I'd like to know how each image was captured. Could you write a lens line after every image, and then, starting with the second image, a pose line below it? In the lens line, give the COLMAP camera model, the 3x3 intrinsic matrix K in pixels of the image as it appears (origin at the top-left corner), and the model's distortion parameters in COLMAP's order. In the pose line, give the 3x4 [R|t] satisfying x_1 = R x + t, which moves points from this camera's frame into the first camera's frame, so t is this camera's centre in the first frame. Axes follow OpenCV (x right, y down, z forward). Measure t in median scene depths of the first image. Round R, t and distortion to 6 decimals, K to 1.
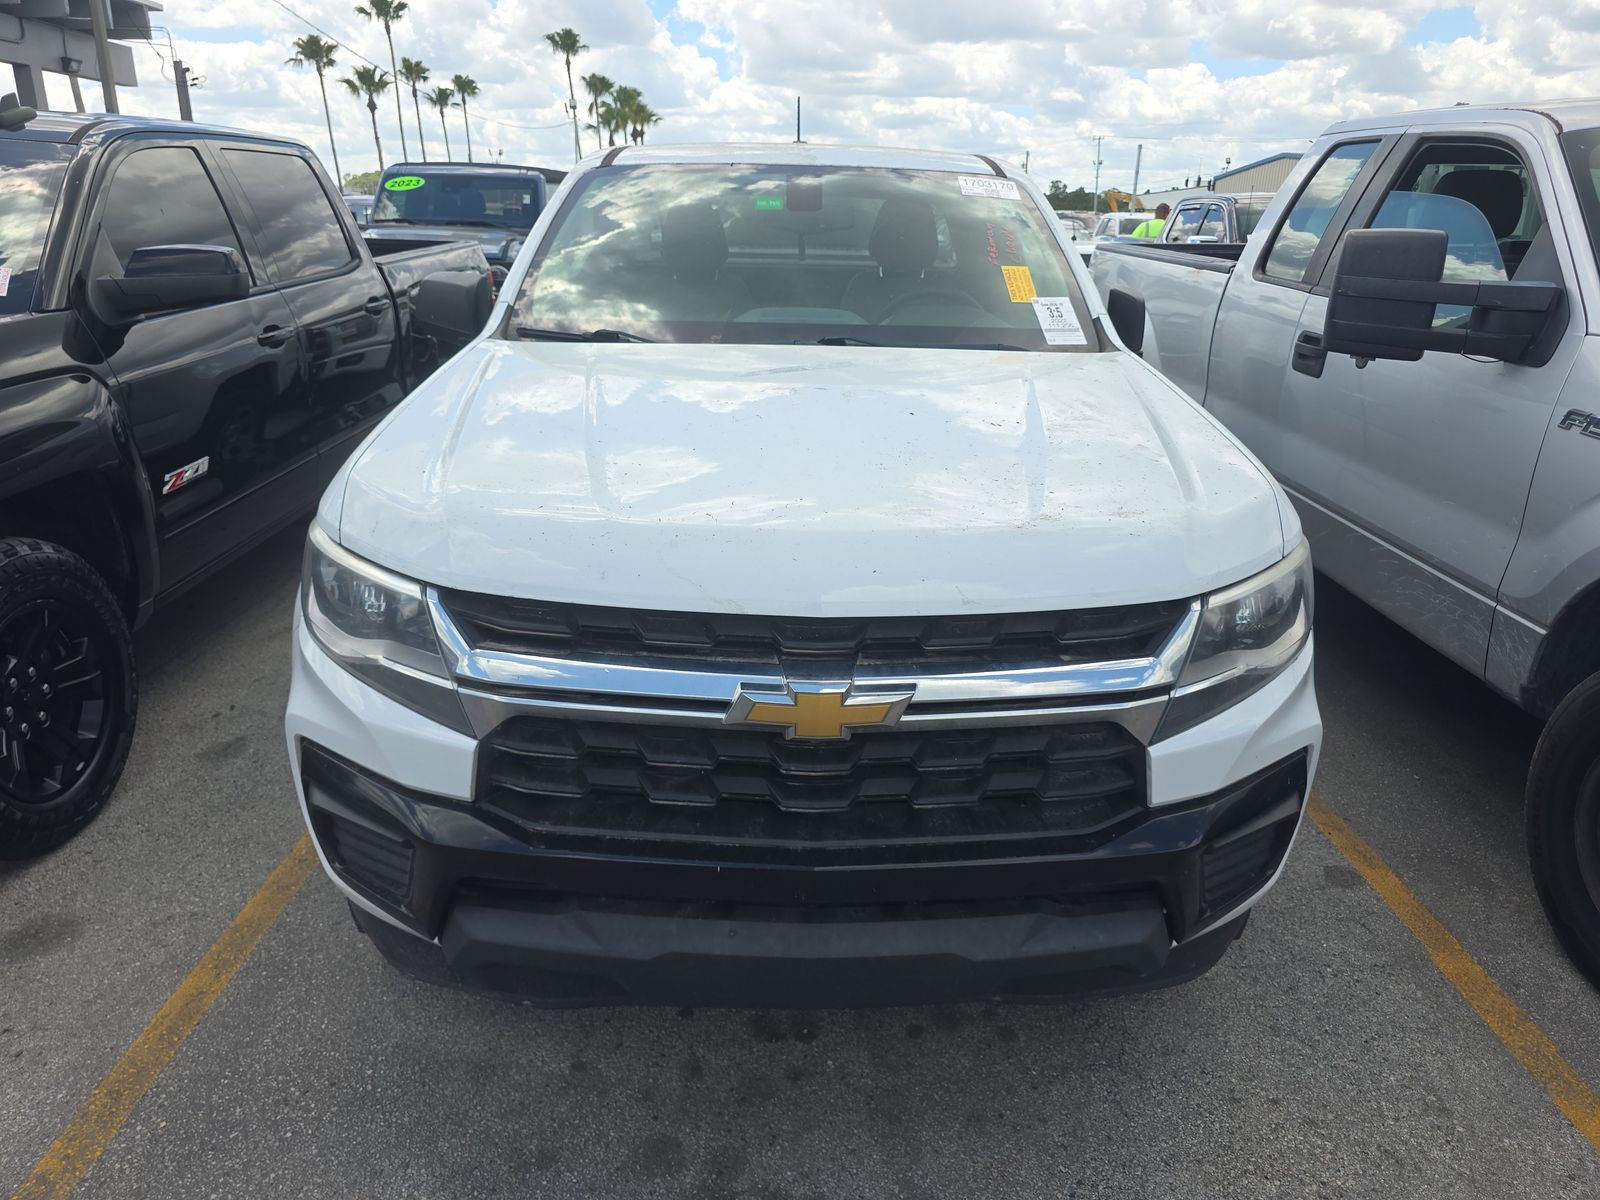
lens RADIAL K [[1097.7, 0, 804.5], [0, 1097.7, 571.2], [0, 0, 1]] dist [0.039821, -0.038609]
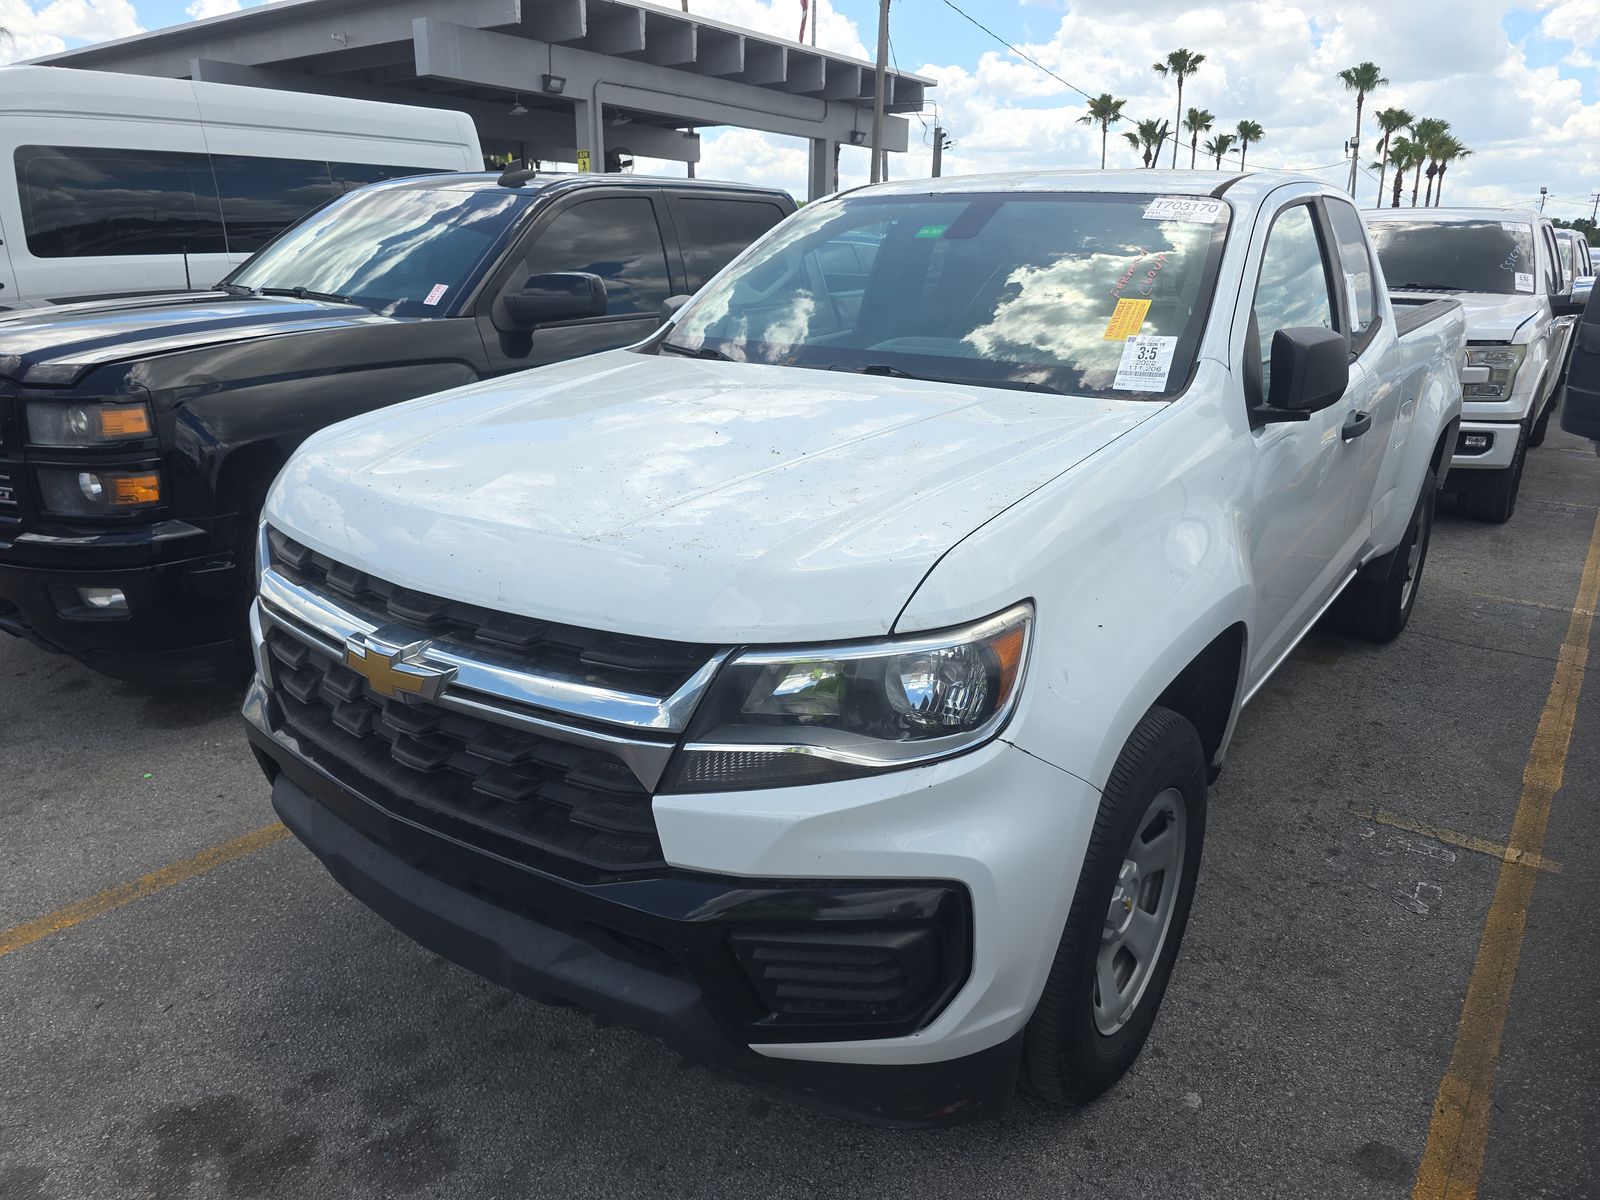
lens RADIAL K [[1097.7, 0, 804.5], [0, 1097.7, 571.2], [0, 0, 1]] dist [0.039821, -0.038609]
pose [[0.798879, 0.165216, -0.578357, 0.240478], [-0.187199, 0.982076, 0.021969, -0.018261], [0.571620, 0.090717, 0.815488, 0.078919]]
